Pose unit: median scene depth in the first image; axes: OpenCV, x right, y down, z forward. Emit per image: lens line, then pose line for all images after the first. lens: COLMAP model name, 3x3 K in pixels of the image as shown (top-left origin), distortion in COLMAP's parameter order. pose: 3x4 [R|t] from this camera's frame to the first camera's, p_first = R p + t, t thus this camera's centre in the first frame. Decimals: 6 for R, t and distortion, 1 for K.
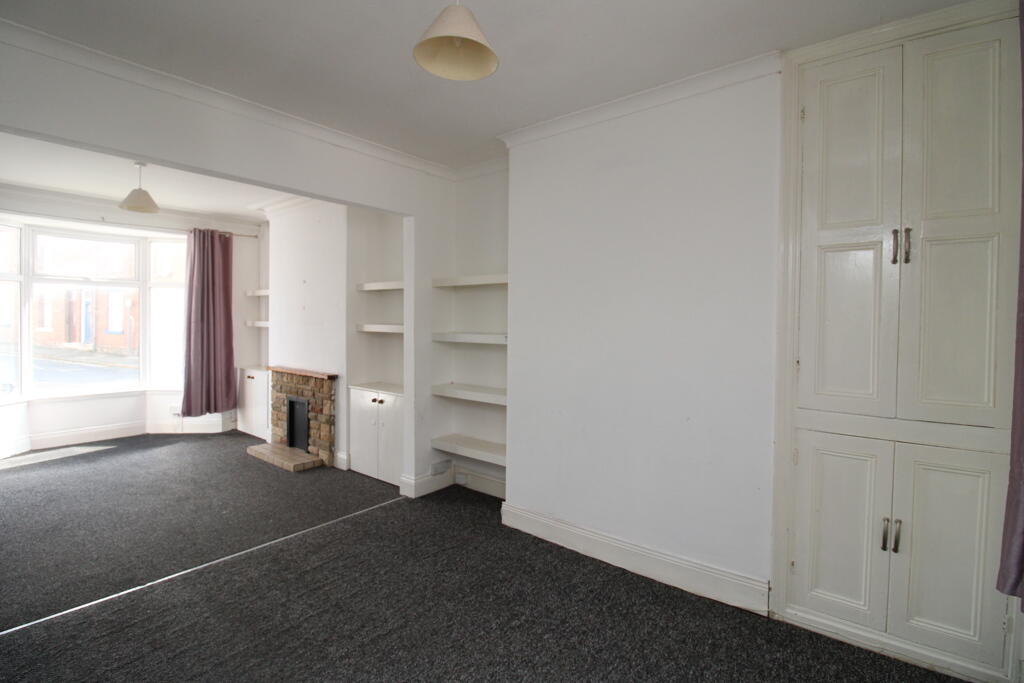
lens RADIAL K [[505.4, 0, 512.0], [0, 505.4, 341.5], [0, 0, 1]] dist [-0.001412, -0.000777]
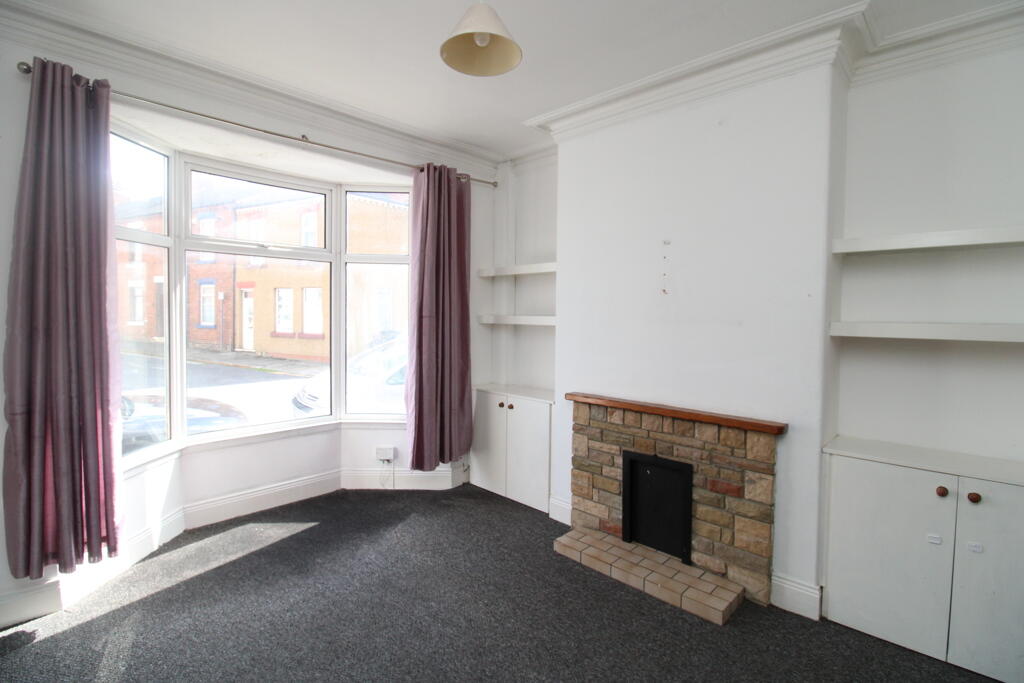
lens RADIAL K [[483.0, 0, 512.0], [0, 483.0, 341.5], [0, 0, 1]] dist [-0.003034, -0.000792]
pose [[0.997441, 0.005077, -0.071314, -0.493031], [-0.003962, 0.999868, 0.015769, -0.018853], [0.071385, -0.015446, 0.997329, 0.429111]]
